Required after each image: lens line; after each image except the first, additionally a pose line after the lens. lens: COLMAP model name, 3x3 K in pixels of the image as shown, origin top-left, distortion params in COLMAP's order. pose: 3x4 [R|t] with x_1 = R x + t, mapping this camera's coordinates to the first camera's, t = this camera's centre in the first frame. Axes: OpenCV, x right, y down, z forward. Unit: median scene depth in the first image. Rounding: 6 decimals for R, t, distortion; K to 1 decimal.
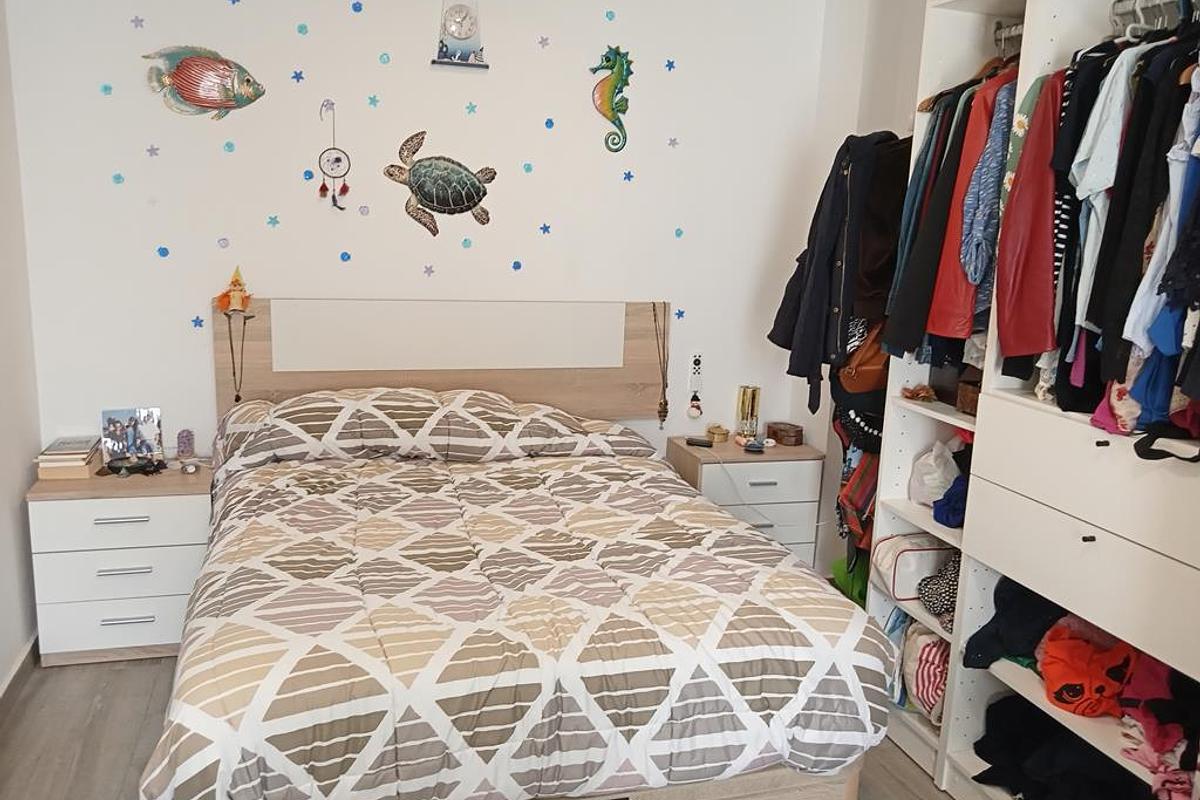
lens RADIAL K [[937.6, 0, 629.3], [0, 937.6, 401.3], [0, 0, 1]] dist [0.094966, -0.189401]
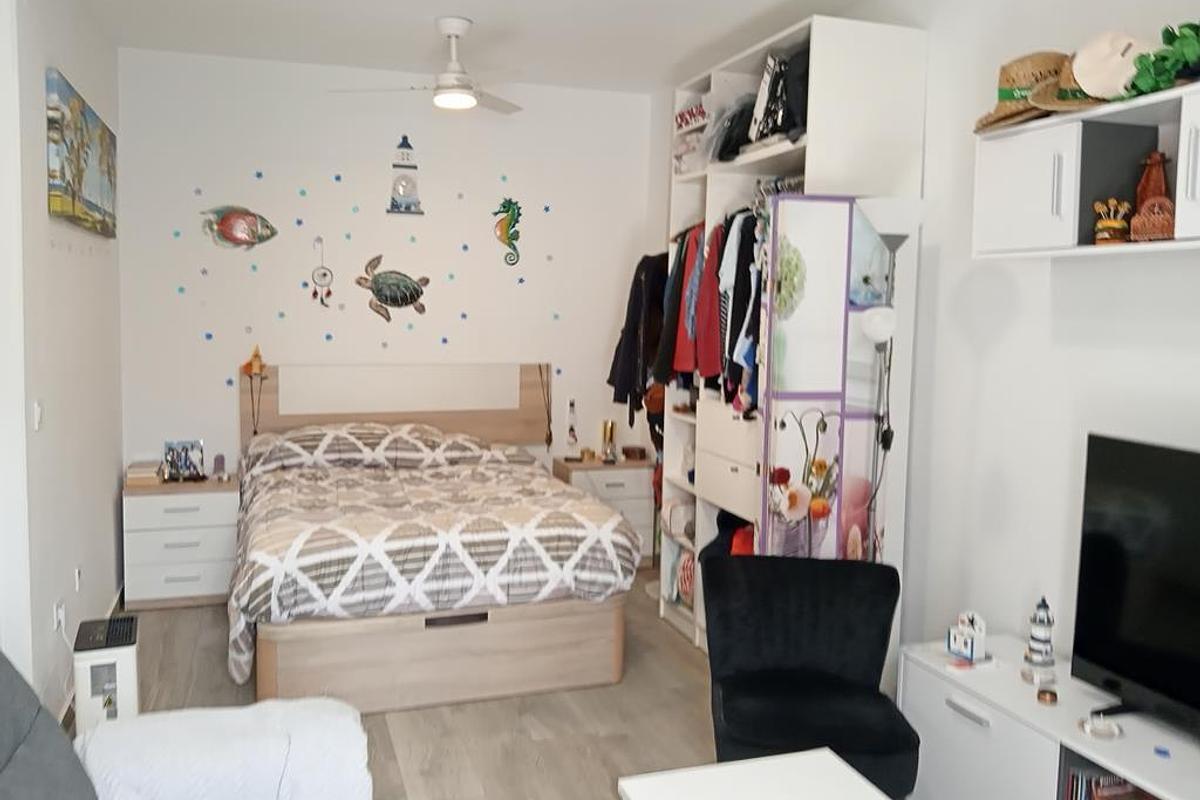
lens RADIAL K [[1157.5, 0, 652.8], [0, 1157.5, 403.2], [0, 0, 1]] dist [0.172876, -0.618572]
pose [[0.999703, -0.023292, 0.007120, 0.210047], [0.023953, 0.993171, -0.114185, 0.185483], [-0.004412, 0.114322, 0.993434, -0.881203]]
